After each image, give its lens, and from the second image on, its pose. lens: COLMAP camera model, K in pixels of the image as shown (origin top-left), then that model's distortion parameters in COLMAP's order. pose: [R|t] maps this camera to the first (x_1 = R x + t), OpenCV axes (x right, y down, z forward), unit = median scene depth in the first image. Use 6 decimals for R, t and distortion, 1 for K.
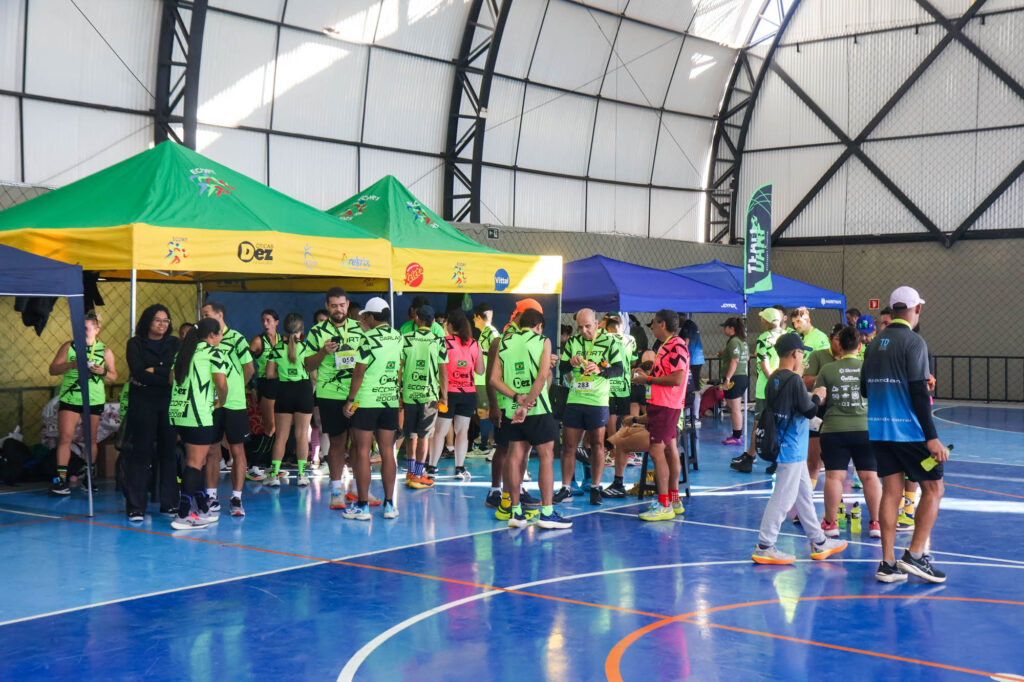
lens RADIAL K [[1358.3, 0, 512.0], [0, 1358.3, 341.0], [0, 0, 1]] dist [0.107591, 0.009108]
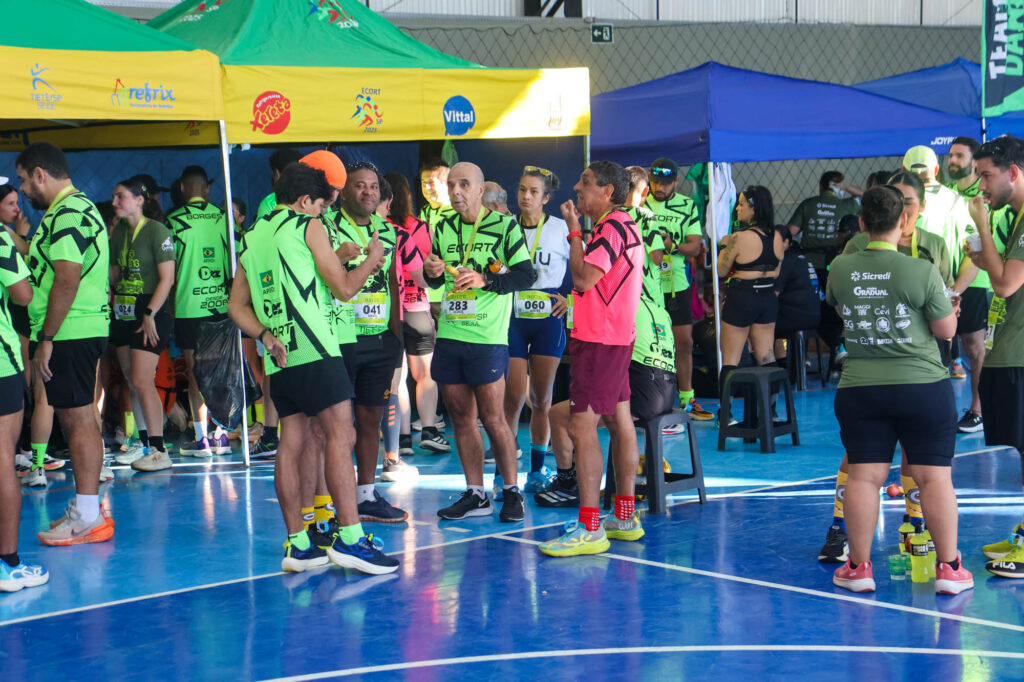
lens RADIAL K [[2088.0, 0, 512.0], [0, 2088.0, 341.0], [0, 0, 1]] dist [0.319239, 0.036425]
pose [[0.982700, -0.021541, -0.183948, 0.190412], [0.032915, 0.997715, 0.059004, -0.002084], [0.182256, -0.064038, 0.981163, 0.150856]]
